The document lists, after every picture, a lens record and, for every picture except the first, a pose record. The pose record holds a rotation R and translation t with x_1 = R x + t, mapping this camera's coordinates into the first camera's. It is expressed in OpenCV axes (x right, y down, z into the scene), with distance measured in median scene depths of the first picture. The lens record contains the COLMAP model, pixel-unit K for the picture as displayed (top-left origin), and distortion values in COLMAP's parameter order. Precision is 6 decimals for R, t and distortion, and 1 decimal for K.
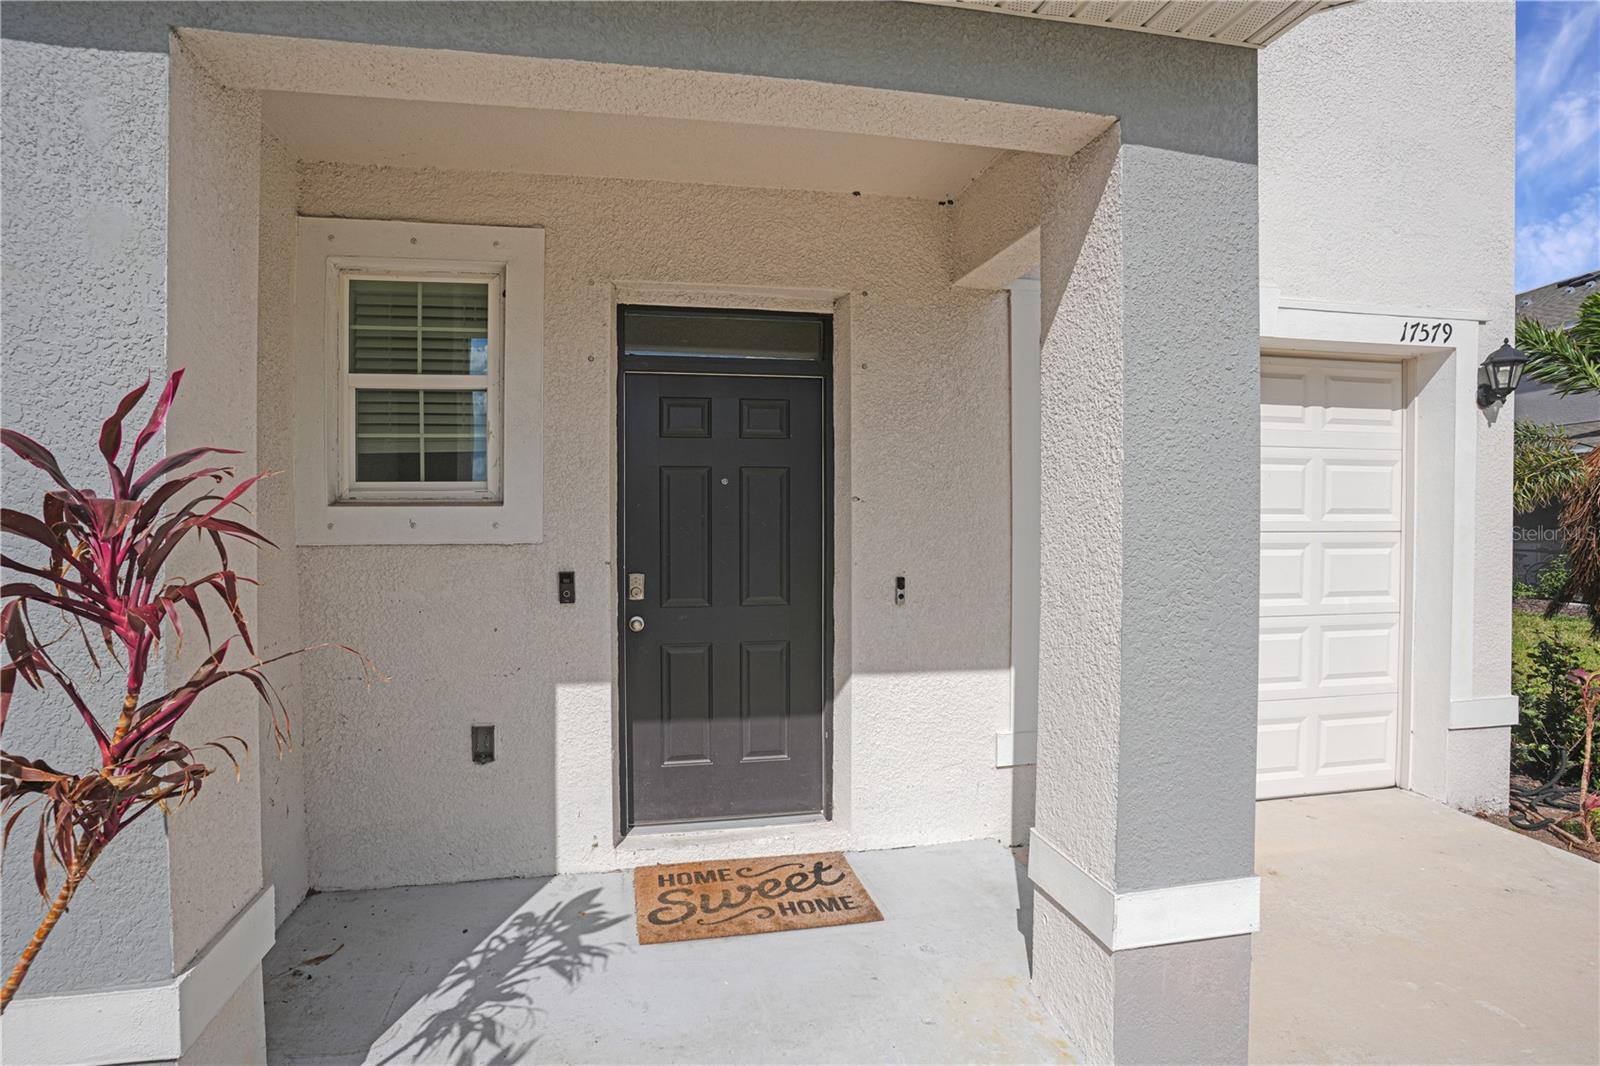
lens RADIAL K [[806.1, 0, 762.5], [0, 806.1, 506.3], [0, 0, 1]] dist [-0.066752, 0.021945]
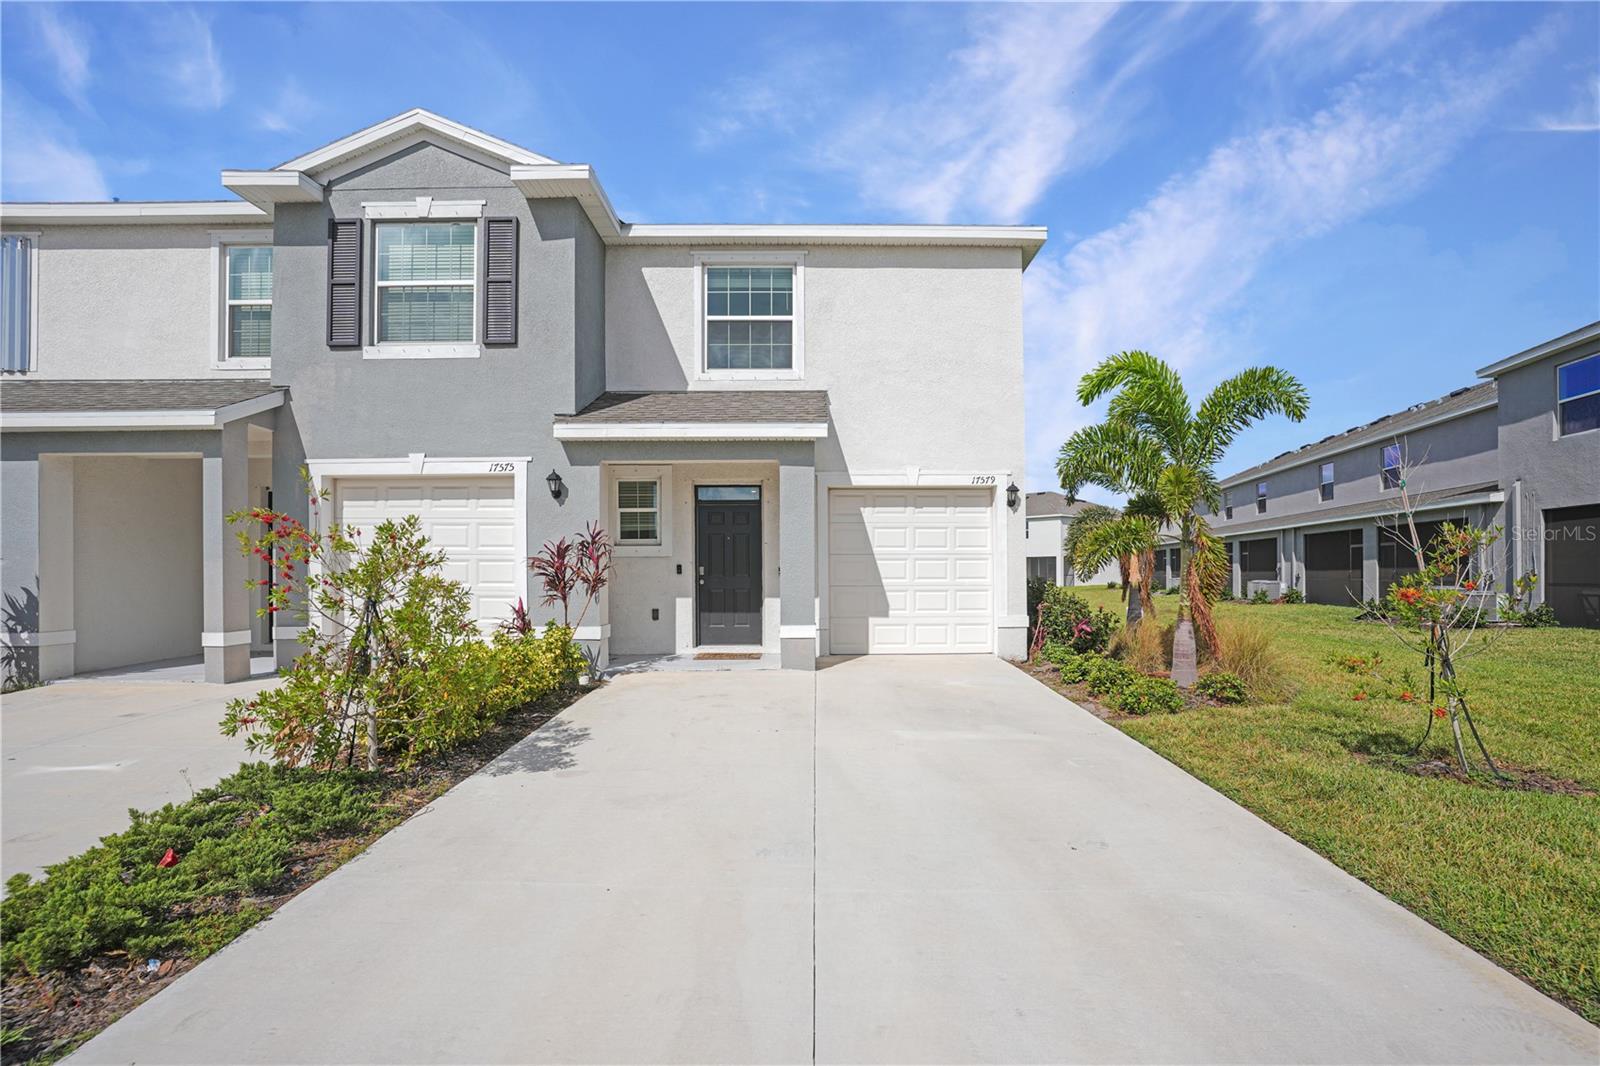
lens RADIAL K [[806.1, 0, 798.2], [0, 806.1, 541.4], [0, 0, 1]] dist [-0.066752, 0.021945]
pose [[0.979921, -0.011477, -0.199058, 0.892432], [0.004831, 0.999416, -0.033840, 0.094997], [0.199330, 0.032199, 0.979403, -2.156649]]
